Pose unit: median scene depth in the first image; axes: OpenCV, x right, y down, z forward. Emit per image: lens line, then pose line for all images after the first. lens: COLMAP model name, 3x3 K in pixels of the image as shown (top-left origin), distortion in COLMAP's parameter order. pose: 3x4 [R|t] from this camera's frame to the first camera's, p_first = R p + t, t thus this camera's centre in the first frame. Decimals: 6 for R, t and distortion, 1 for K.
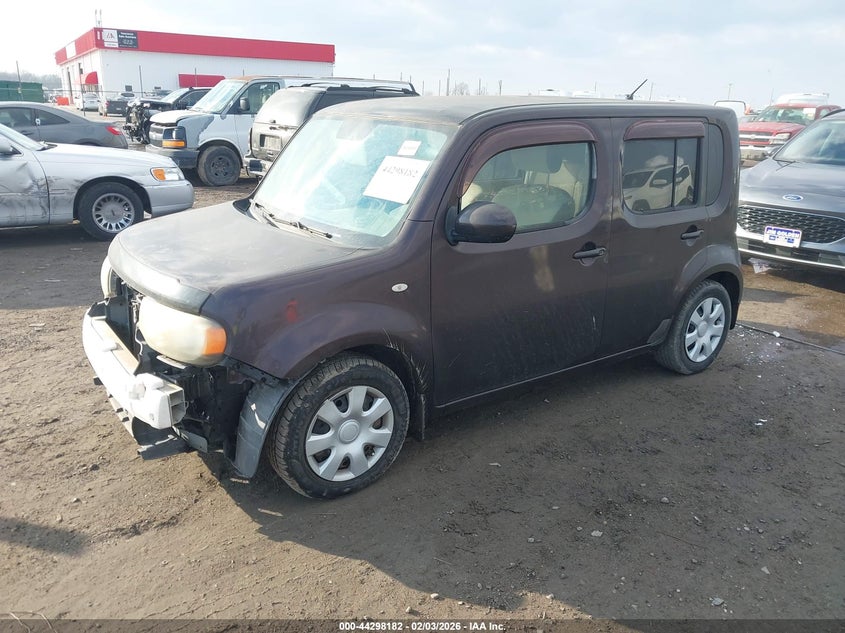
lens RADIAL K [[915.4, 0, 424.2], [0, 915.4, 313.5], [0, 0, 1]] dist [-0.025648, 0.000000]
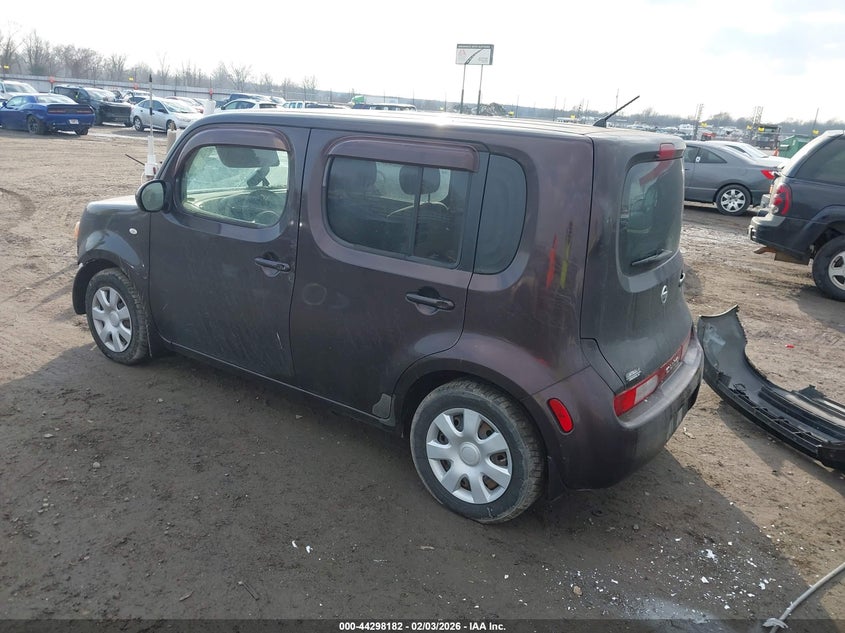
lens RADIAL K [[915.4, 0, 424.2], [0, 915.4, 316.2], [0, 0, 1]] dist [-0.025648, 0.000000]
pose [[0.082318, 0.208326, -0.974589, 1.049831], [-0.290760, 0.940384, 0.176456, -0.211311], [0.953248, 0.268846, 0.137984, 0.941998]]
